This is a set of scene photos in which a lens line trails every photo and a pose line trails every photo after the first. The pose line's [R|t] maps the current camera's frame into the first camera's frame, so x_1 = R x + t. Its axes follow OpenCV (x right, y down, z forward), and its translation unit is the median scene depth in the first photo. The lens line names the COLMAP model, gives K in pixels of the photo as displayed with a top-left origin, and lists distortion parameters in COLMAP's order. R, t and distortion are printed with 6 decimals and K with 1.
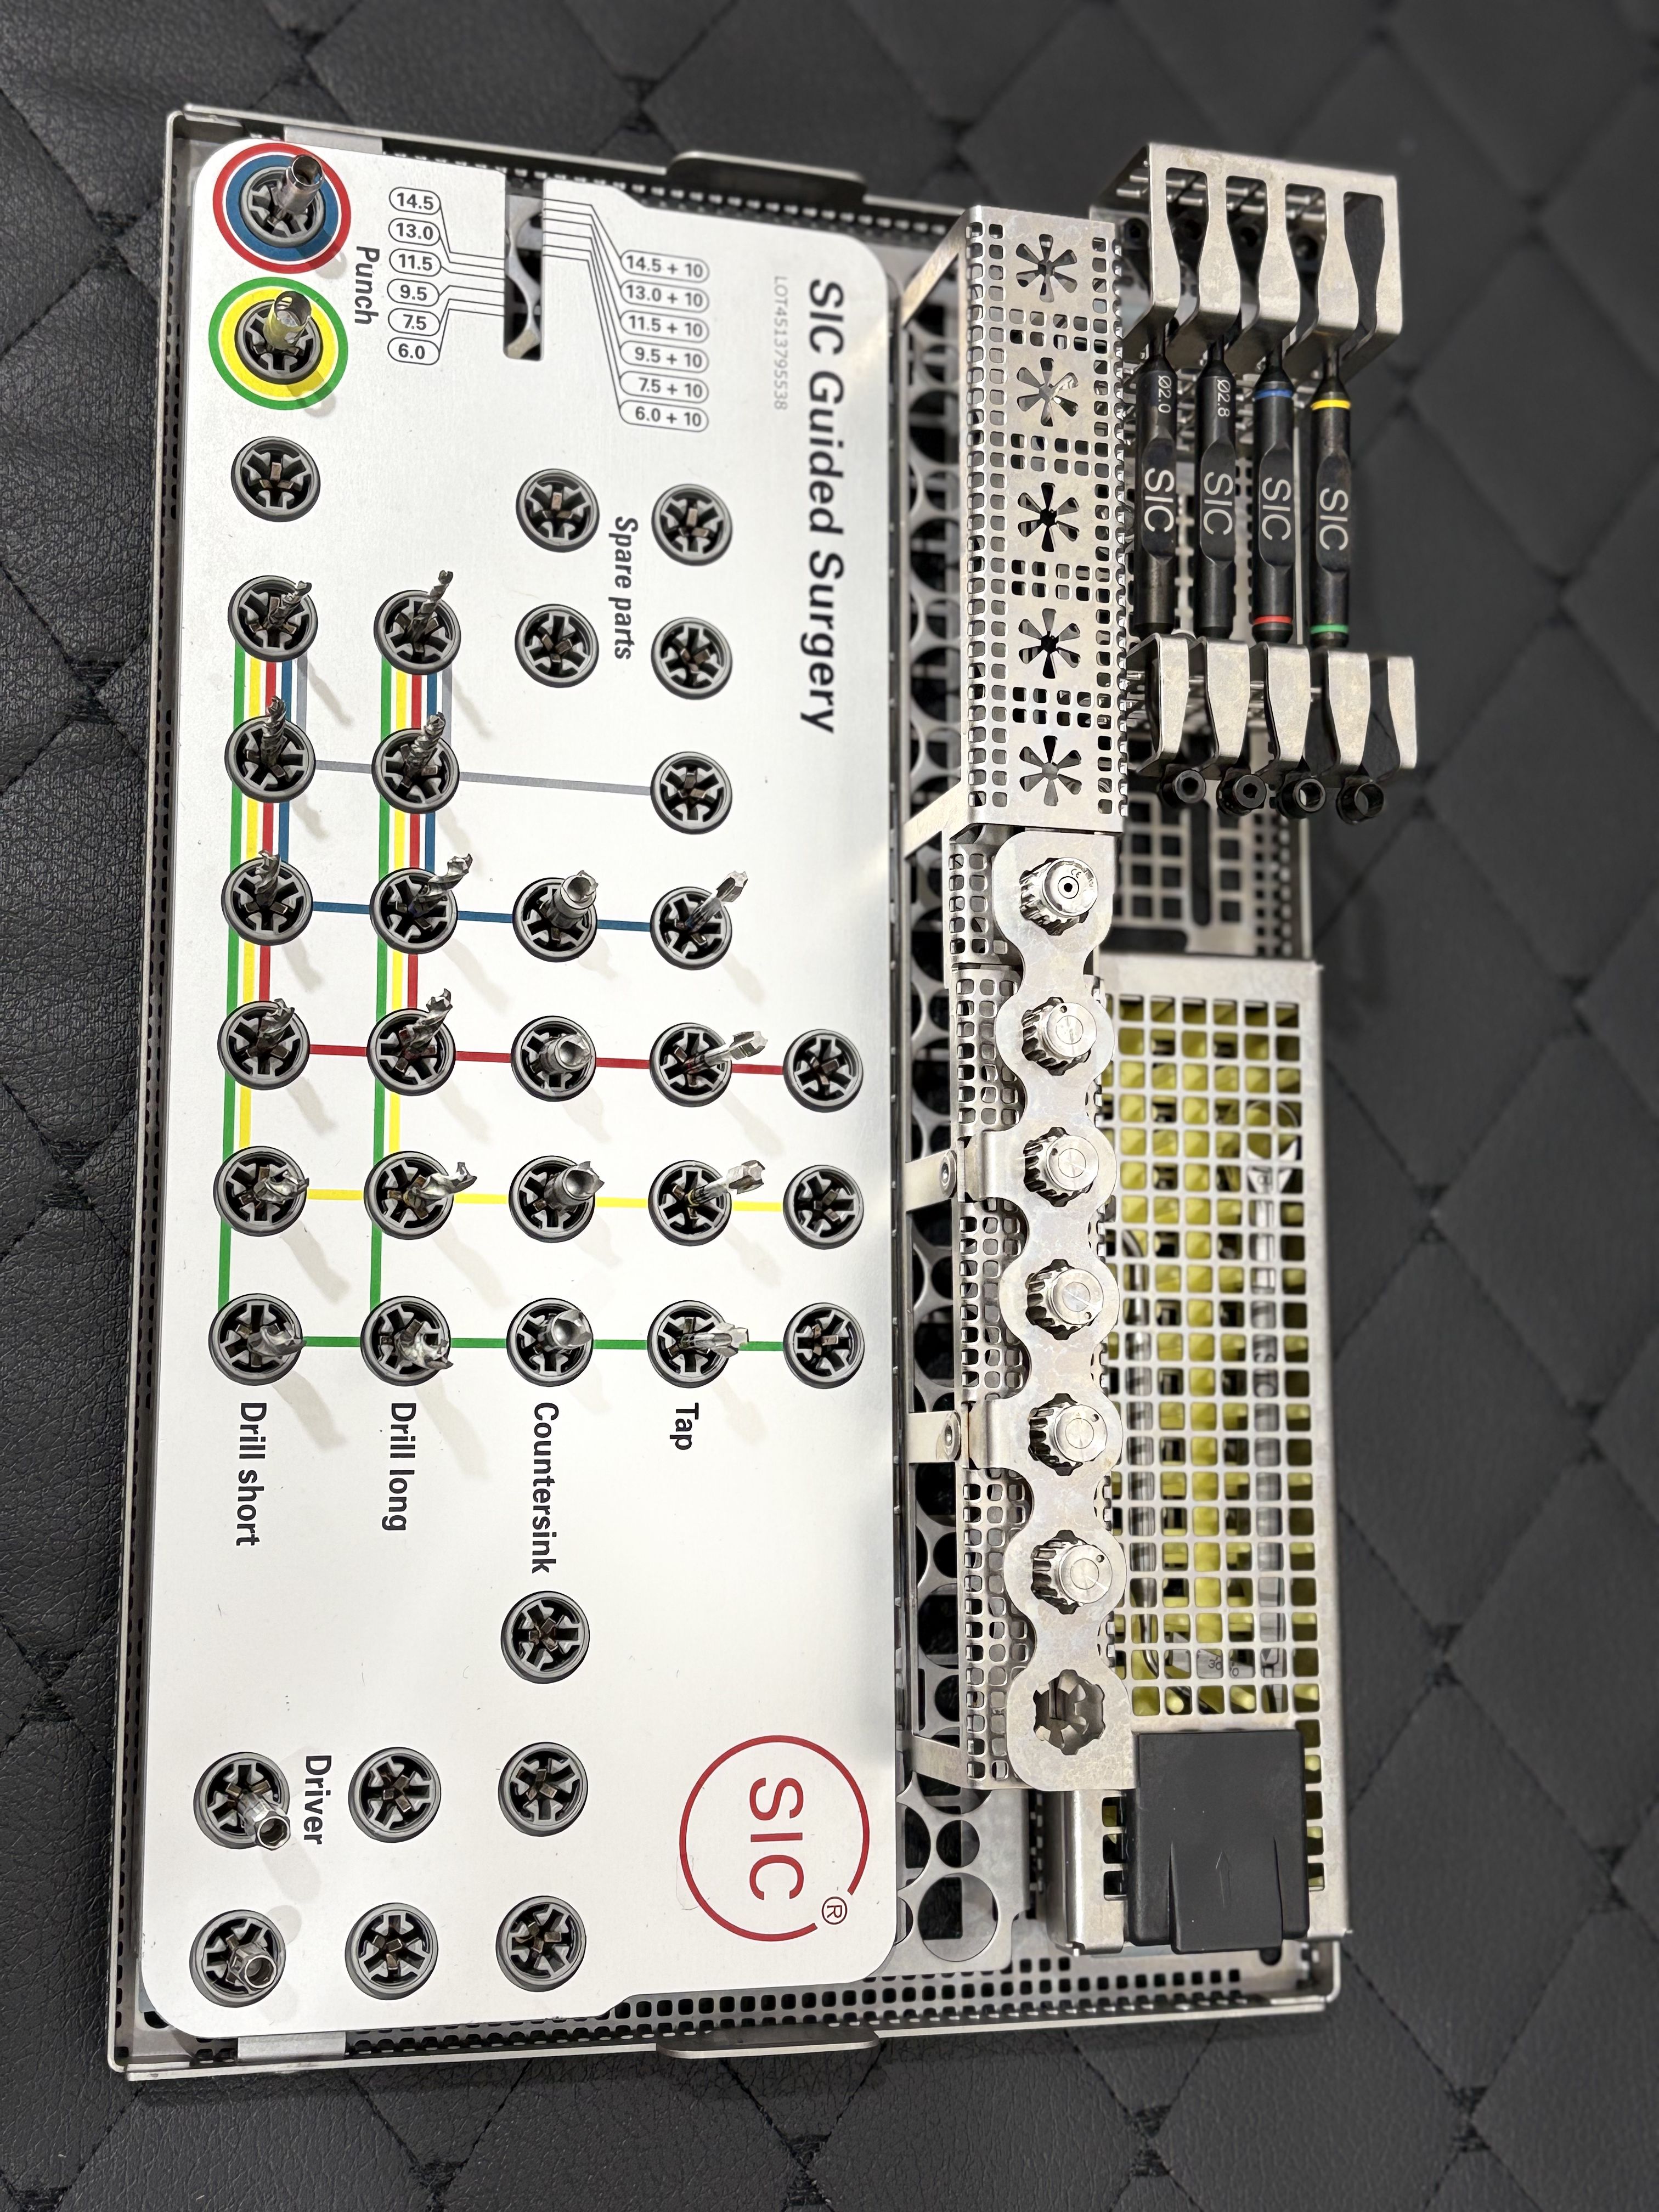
lens RADIAL K [[2811.5, 0, 824.7], [0, 2811.5, 1100.4], [0, 0, 1]] dist [0.267500, -1.183521]
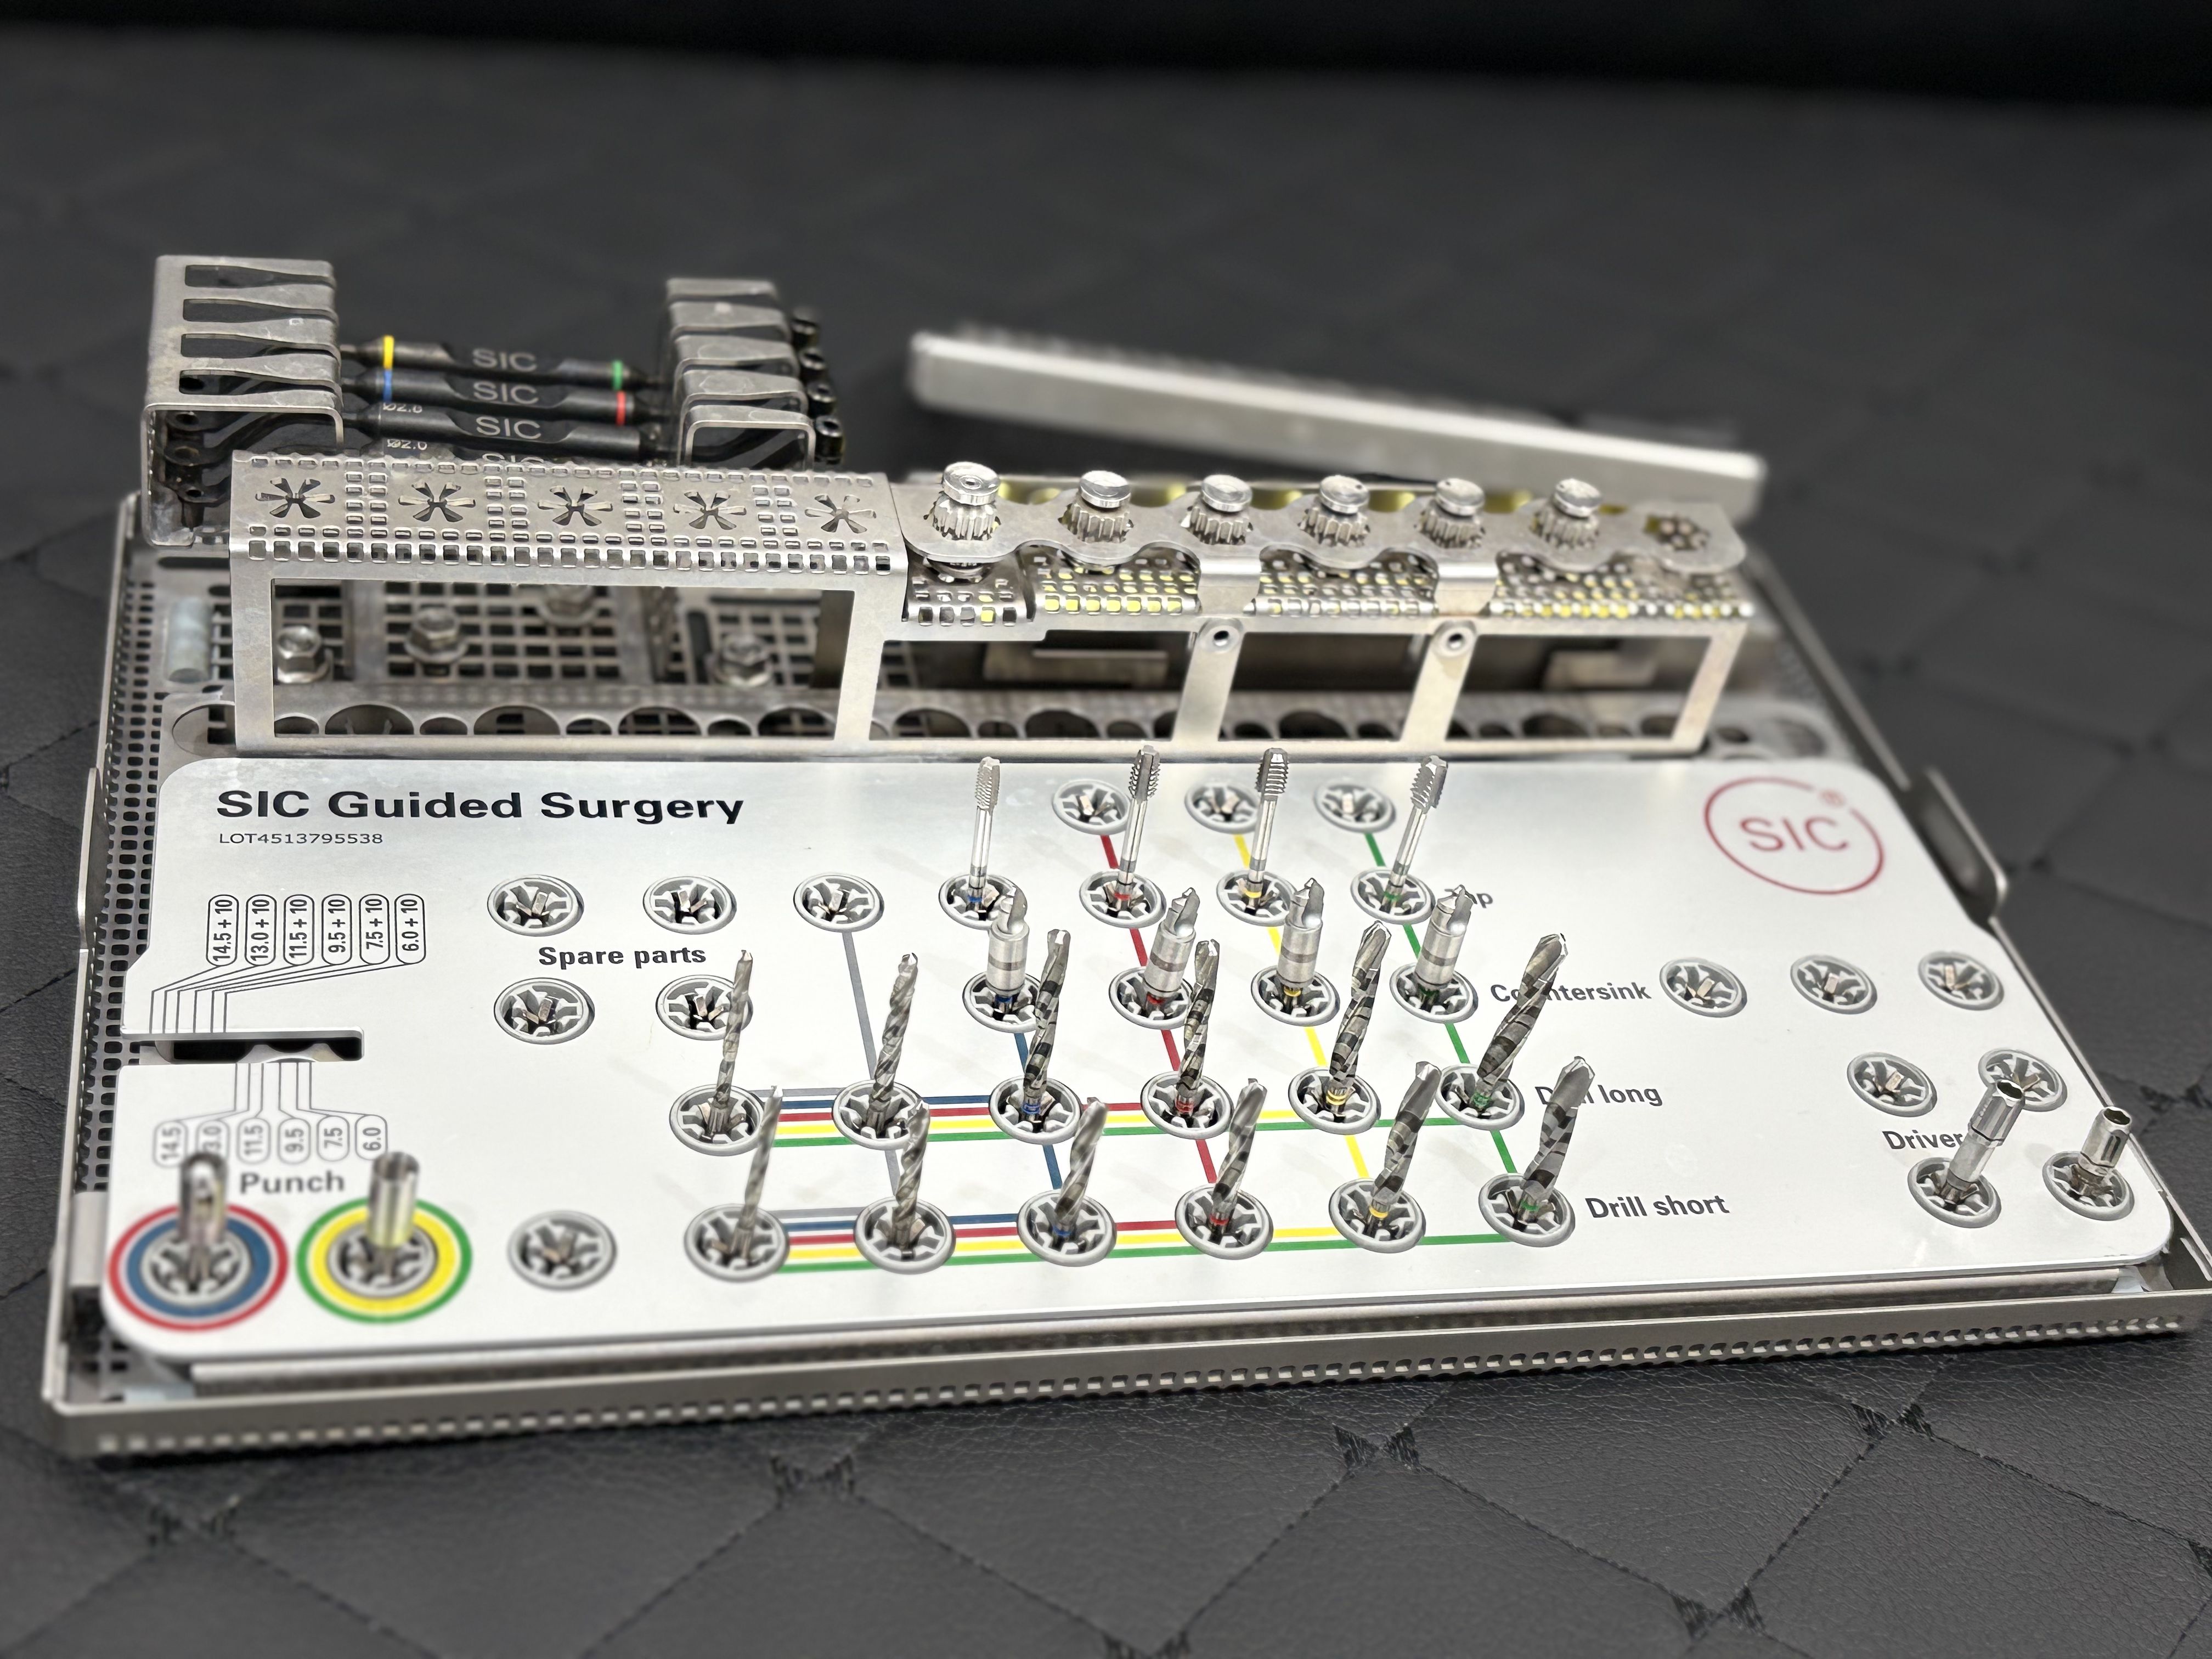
lens RADIAL K [[2805.4, 0, 1090.3], [0, 2805.4, 833.8], [0, 0, 1]] dist [0.259535, -1.111295]
pose [[-0.138242, -0.844821, 0.516881, -0.531542], [0.927790, 0.072145, 0.366061, -0.382032], [-0.346547, 0.530162, 0.773843, 0.245650]]
